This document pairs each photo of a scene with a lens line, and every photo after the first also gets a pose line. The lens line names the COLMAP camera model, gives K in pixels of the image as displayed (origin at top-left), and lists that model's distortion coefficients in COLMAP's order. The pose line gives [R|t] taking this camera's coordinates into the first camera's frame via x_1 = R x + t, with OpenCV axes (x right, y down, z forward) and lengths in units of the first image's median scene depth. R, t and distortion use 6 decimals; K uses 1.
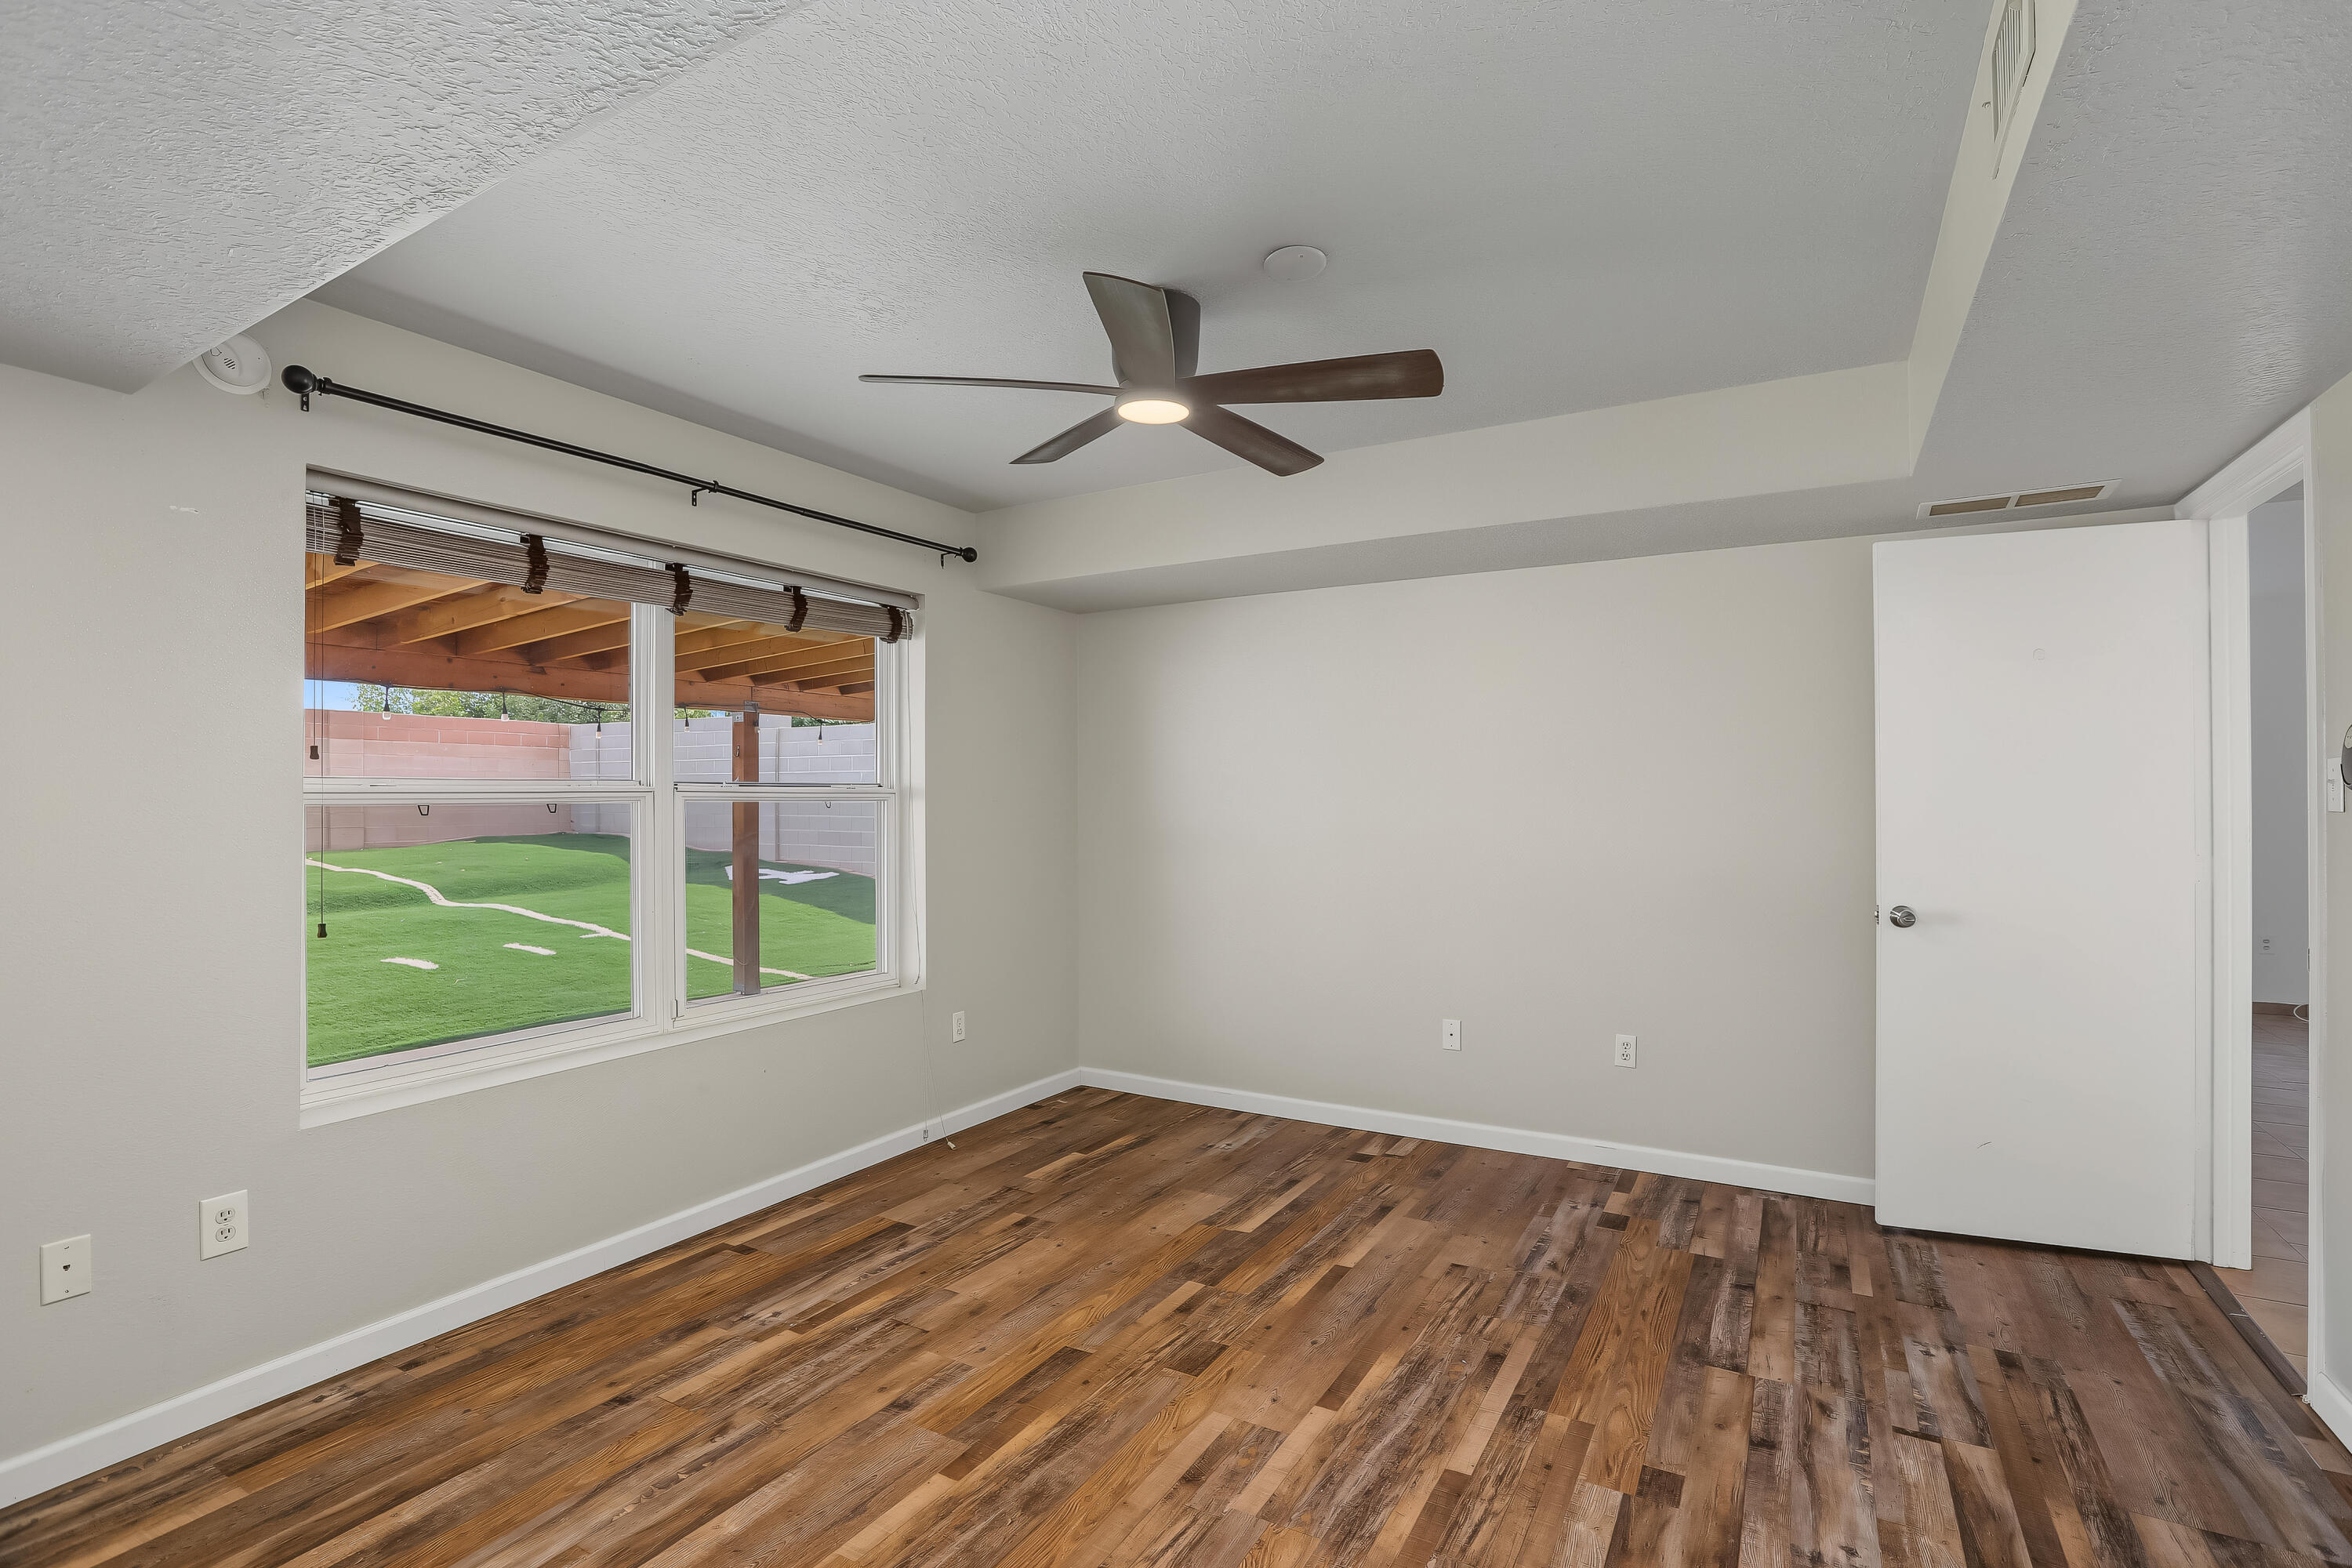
lens RADIAL K [[1076.9, 0, 1183.9], [0, 1076.9, 787.0], [0, 0, 1]] dist [-0.045792, 0.013821]
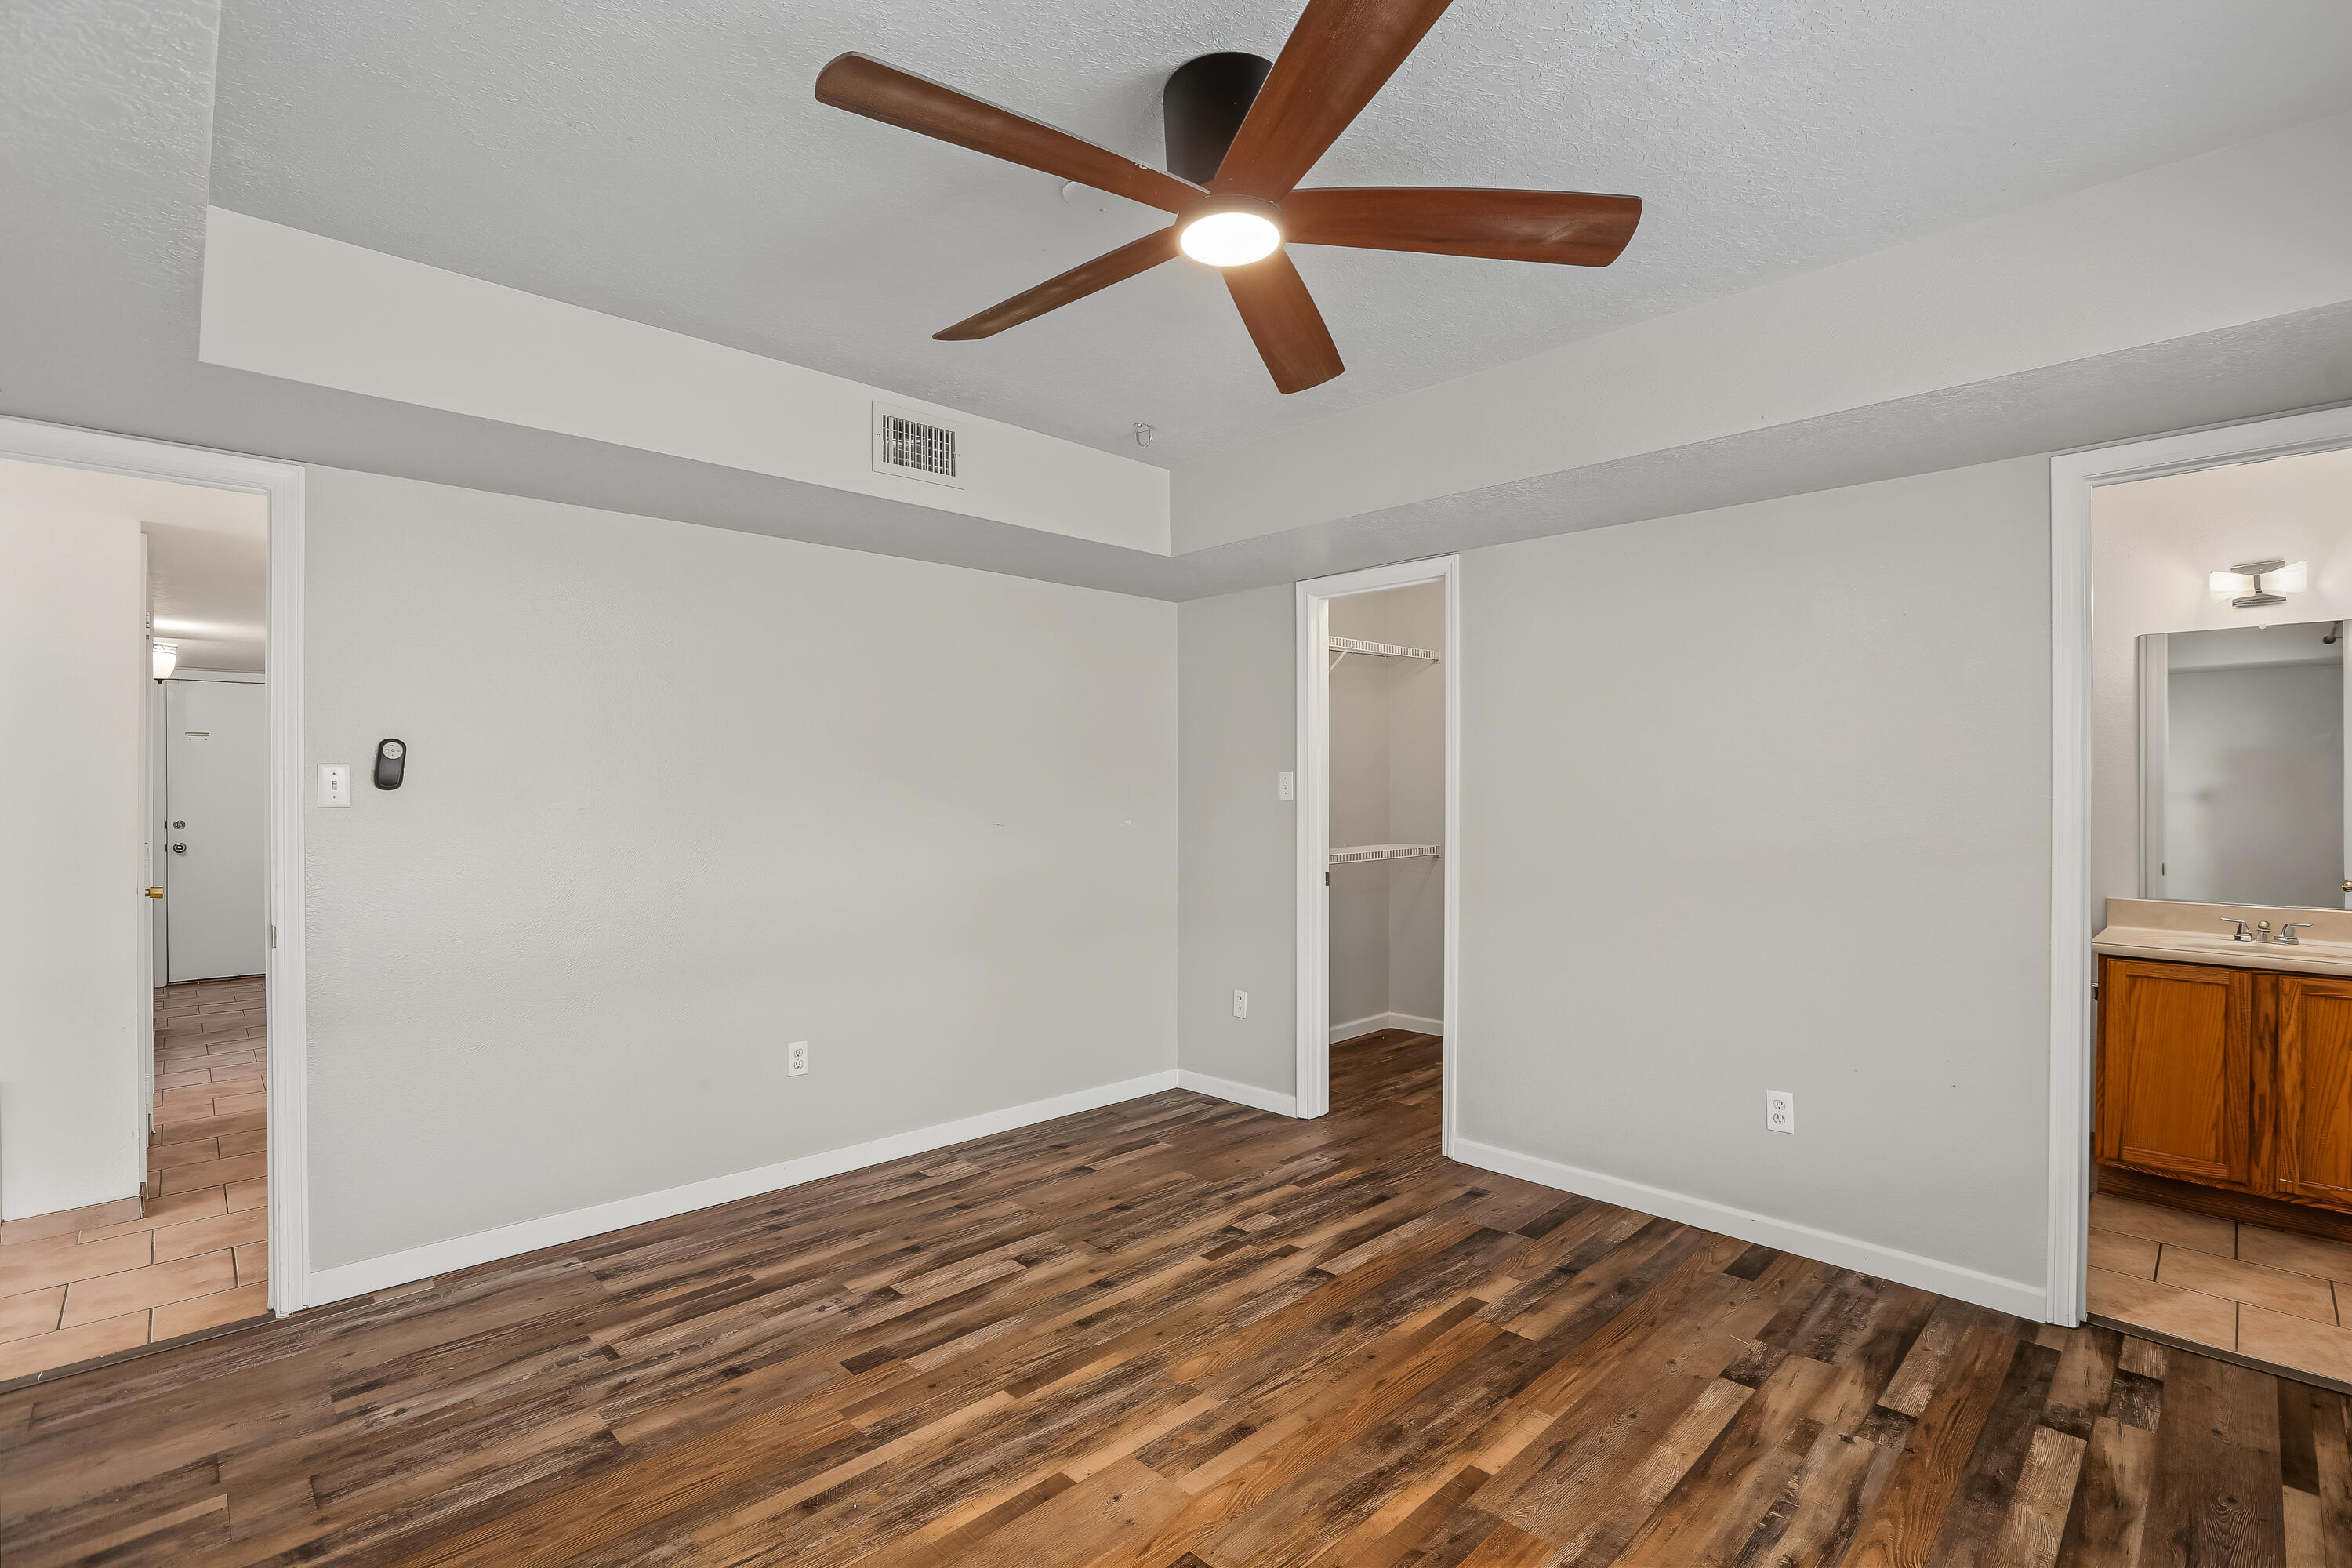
lens RADIAL K [[1076.9, 0, 1183.9], [0, 1076.9, 789.6], [0, 0, 1]] dist [-0.045792, 0.013821]
pose [[-0.963598, 0.005536, 0.267298, -0.194293], [0.002032, 0.999908, -0.013384, 0.020282], [-0.267348, -0.012354, -0.963521, 1.784332]]
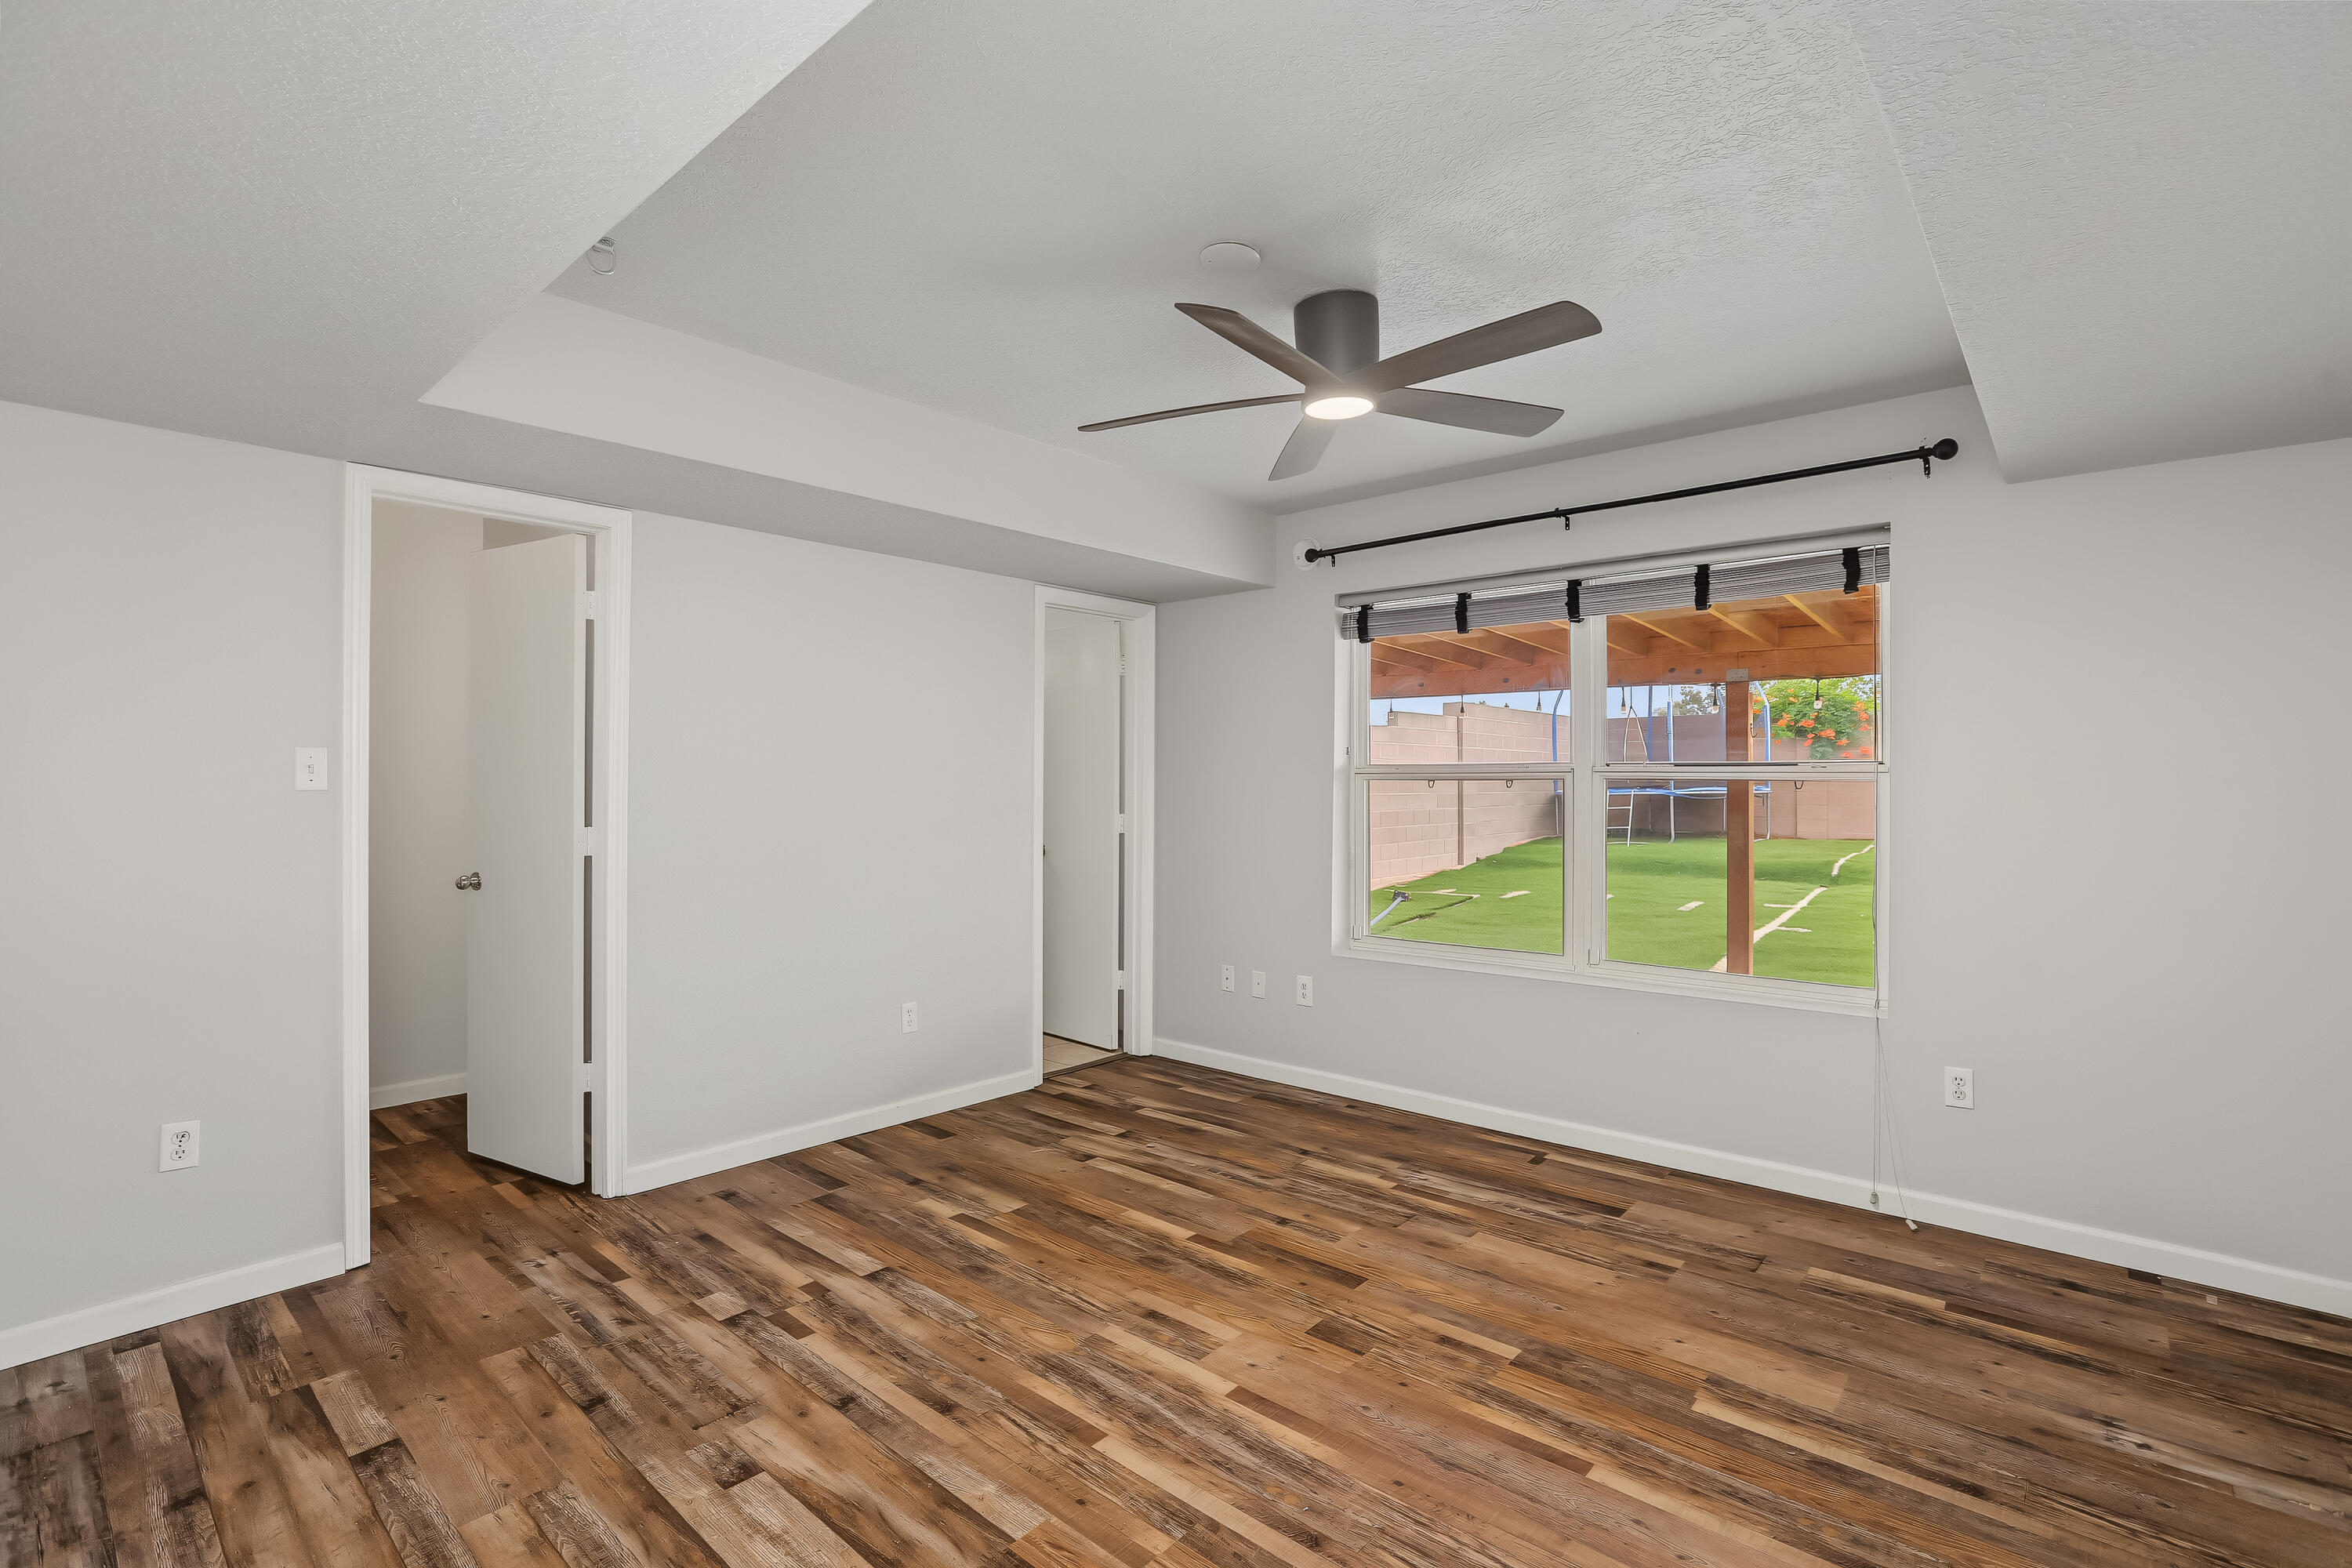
lens RADIAL K [[1076.9, 0, 1188.5], [0, 1076.9, 779.9], [0, 0, 1]] dist [-0.045792, 0.013821]
pose [[-0.187479, 0.004022, -0.982260, 1.088381], [0.008791, 0.999958, 0.002417, 0.008245], [0.982229, -0.008182, -0.187507, 1.119452]]
